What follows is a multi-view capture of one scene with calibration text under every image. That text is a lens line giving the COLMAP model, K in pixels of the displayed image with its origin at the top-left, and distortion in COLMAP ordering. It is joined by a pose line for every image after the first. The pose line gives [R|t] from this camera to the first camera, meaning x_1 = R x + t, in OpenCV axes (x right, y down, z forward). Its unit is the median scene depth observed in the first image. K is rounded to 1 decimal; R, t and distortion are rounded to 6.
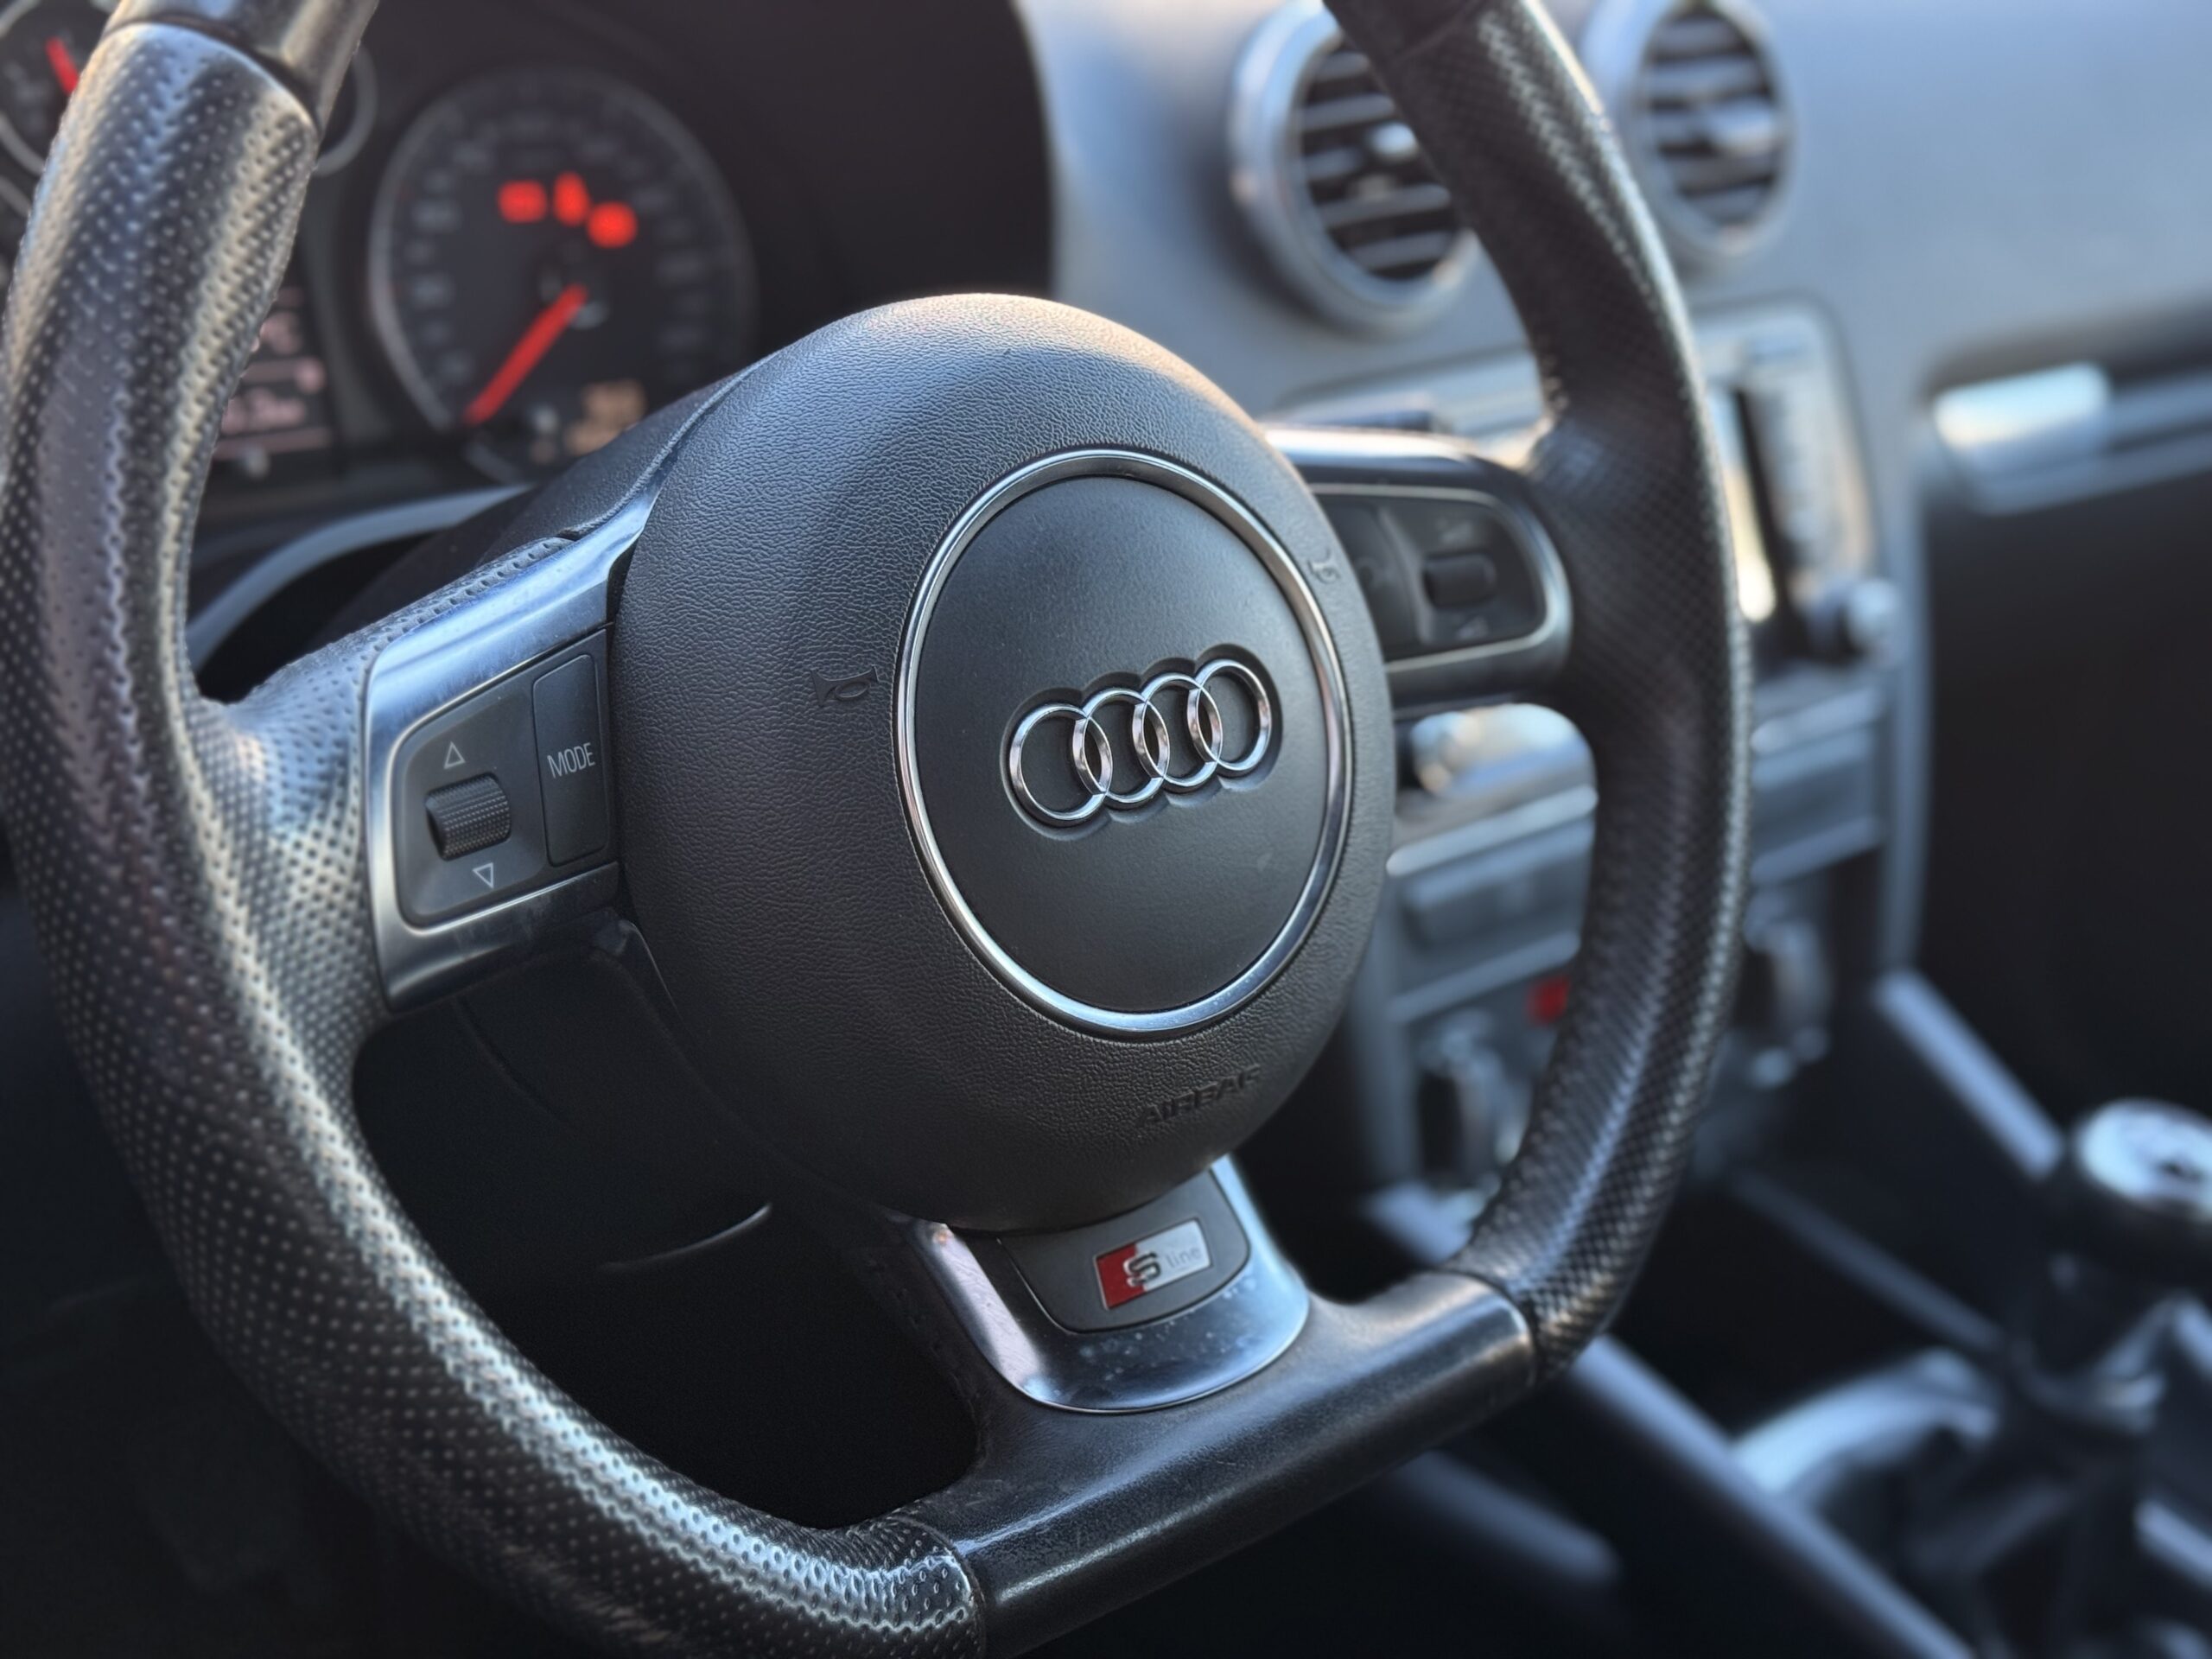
lens RADIAL K [[3084.6, 0, 1107.4], [0, 3084.6, 848.3], [0, 0, 1]] dist [0.160678, -0.042889]
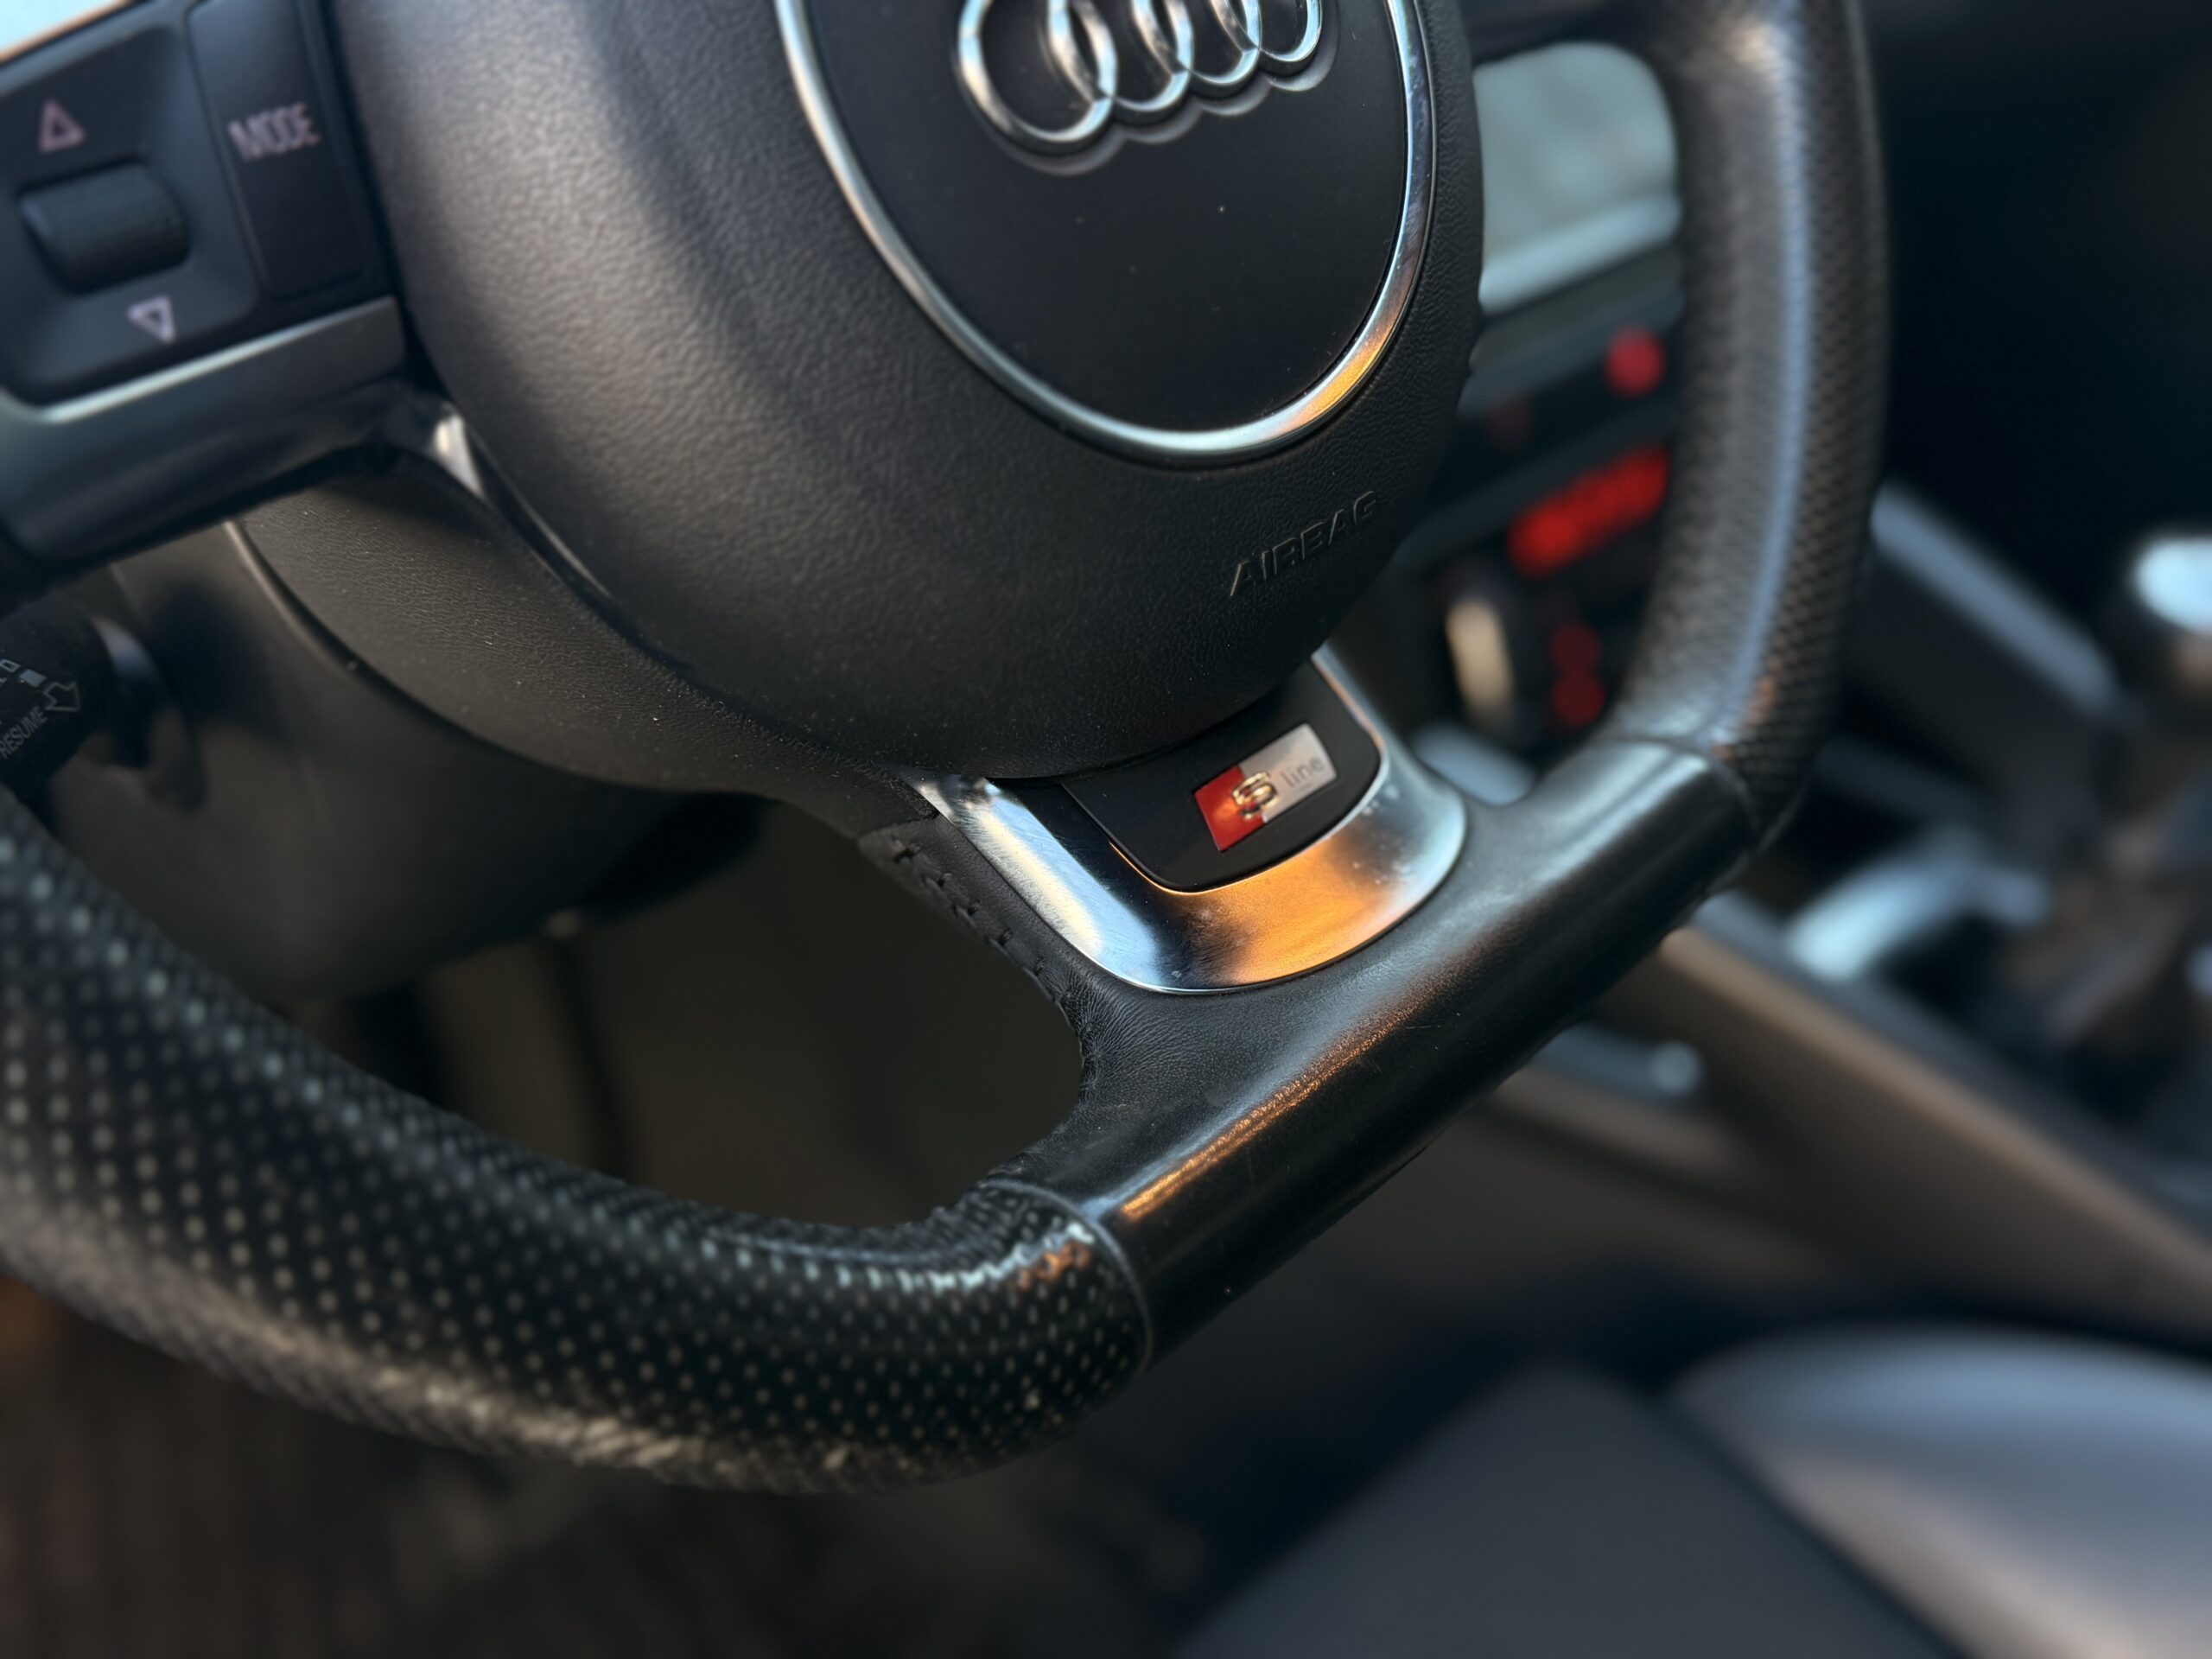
lens RADIAL K [[2195.7, 0, 1102.5], [0, 2195.7, 841.8], [0, 0, 1]] dist [0.161699, -0.314175]
pose [[0.985401, -0.169572, 0.015152, -0.037899], [0.166401, 0.978125, 0.124826, 0.080986], [-0.035987, -0.120482, 0.992063, 0.512765]]
